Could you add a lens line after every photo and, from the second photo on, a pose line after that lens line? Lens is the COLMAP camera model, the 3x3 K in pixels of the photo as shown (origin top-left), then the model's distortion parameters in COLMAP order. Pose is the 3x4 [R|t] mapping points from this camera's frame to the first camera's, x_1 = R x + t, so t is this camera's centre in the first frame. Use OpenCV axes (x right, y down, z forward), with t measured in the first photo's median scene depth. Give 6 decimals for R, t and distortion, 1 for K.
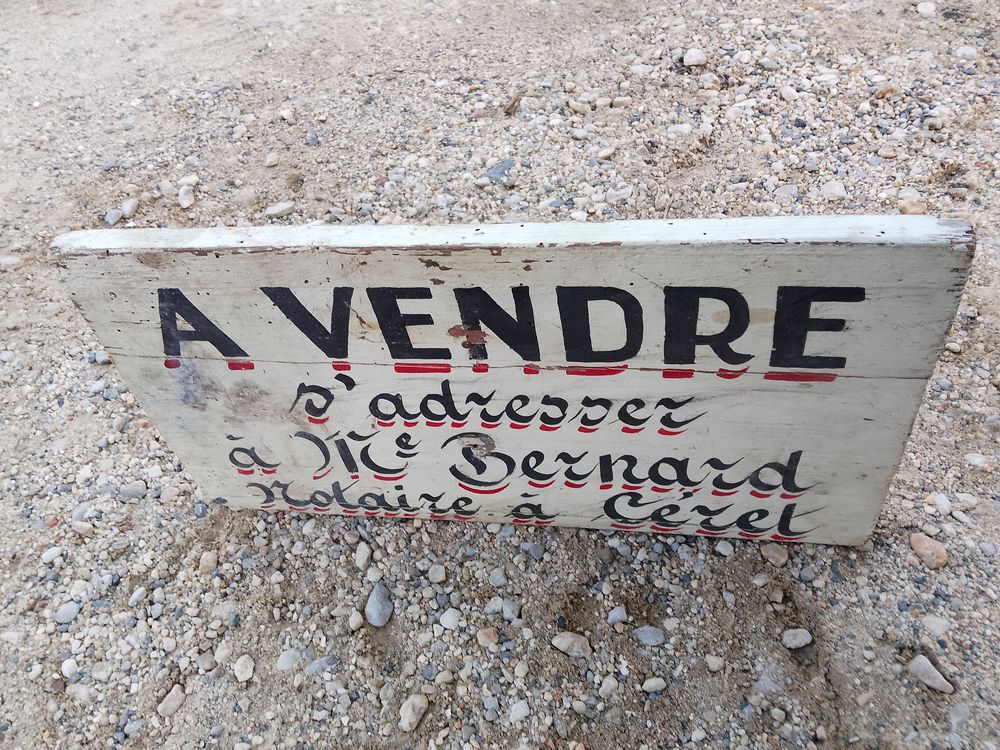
lens RADIAL K [[819.6, 0, 507.2], [0, 819.6, 387.6], [0, 0, 1]] dist [0.053222, -0.145615]
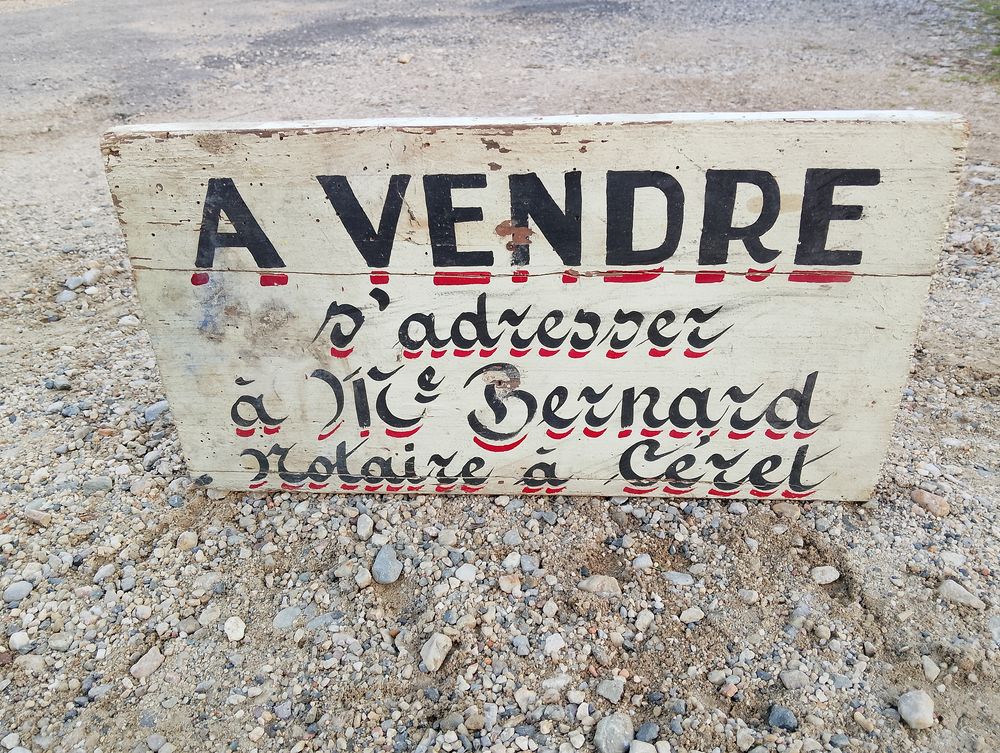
lens RADIAL K [[824.8, 0, 506.4], [0, 824.8, 401.8], [0, 0, 1]] dist [0.044058, -0.126949]
pose [[0.991145, 0.032018, 0.128863, -0.154207], [0.004151, 0.962545, -0.271091, 0.353869], [-0.132716, 0.269225, 0.953889, 0.043430]]
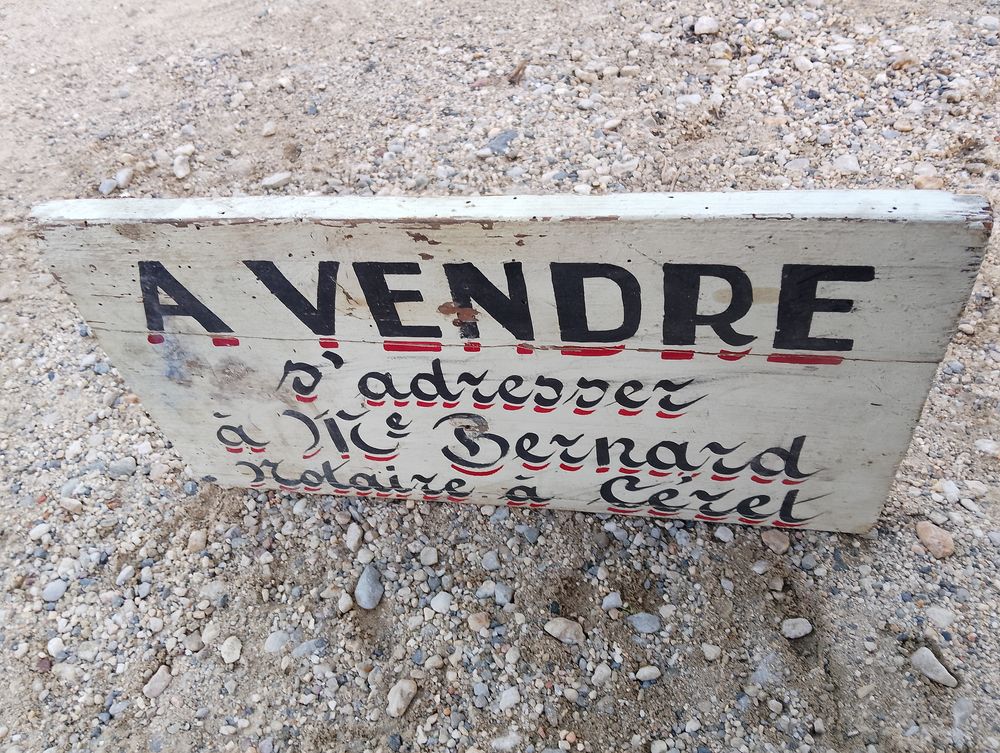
lens RADIAL K [[824.8, 0, 505.3], [0, 824.8, 389.1], [0, 0, 1]] dist [0.044058, -0.126949]
pose [[0.999880, 0.010385, -0.011534, 0.015715], [-0.010020, 0.999460, 0.031288, -0.004217], [0.011853, -0.031169, 0.999444, 0.026452]]
